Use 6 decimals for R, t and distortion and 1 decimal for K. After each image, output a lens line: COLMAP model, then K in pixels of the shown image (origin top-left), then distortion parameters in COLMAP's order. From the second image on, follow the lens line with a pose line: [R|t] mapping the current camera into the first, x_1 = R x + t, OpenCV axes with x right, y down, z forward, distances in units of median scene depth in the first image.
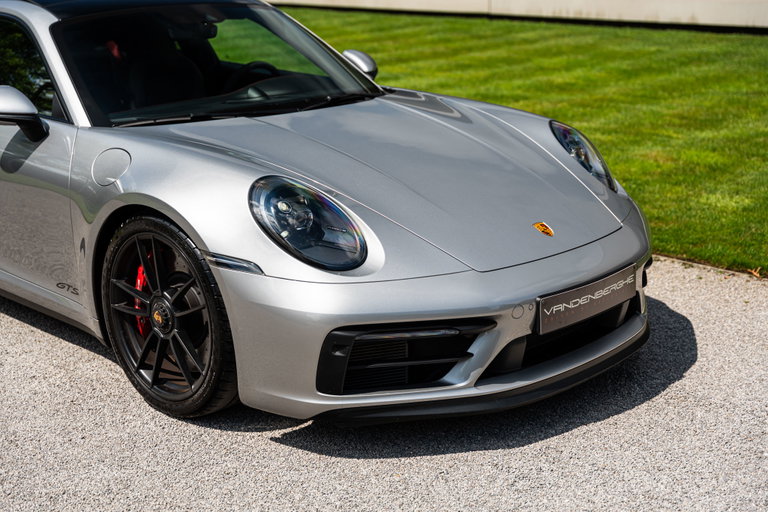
lens RADIAL K [[1172.8, 0, 384.0], [0, 1172.8, 256.0], [0, 0, 1]] dist [0.028759, 0.038087]
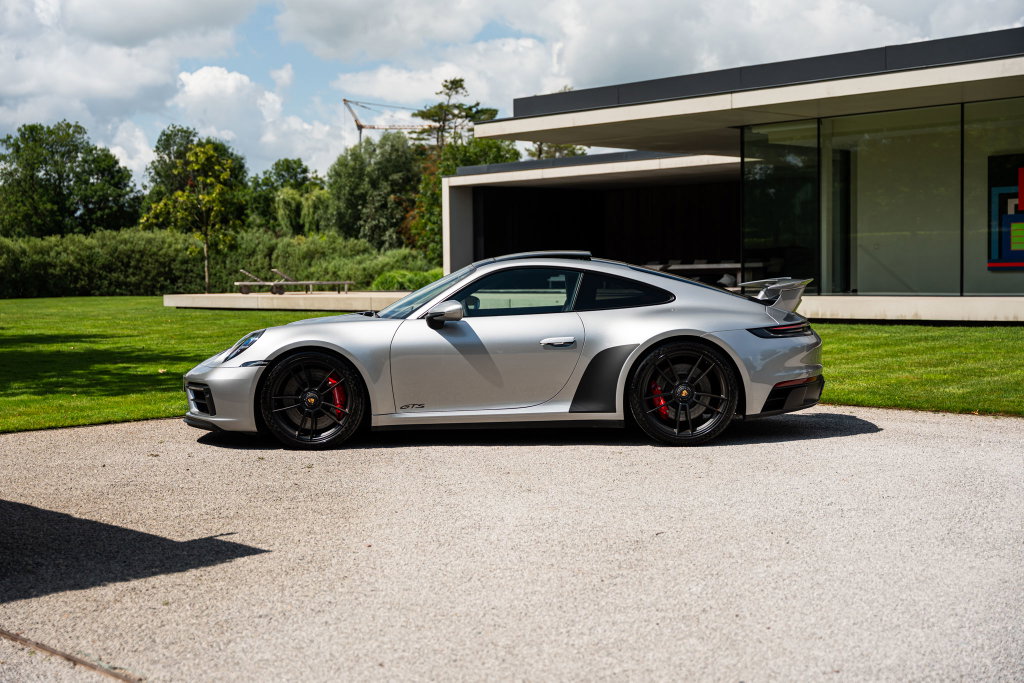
lens RADIAL K [[1422.8, 0, 512.0], [0, 1422.8, 341.5], [0, 0, 1]] dist [0.013034, 0.031510]
pose [[0.999891, -0.002402, -0.014597, -0.220832], [-0.000816, 0.976266, -0.216571, 0.242680], [0.014770, 0.216560, 0.976158, -0.710444]]
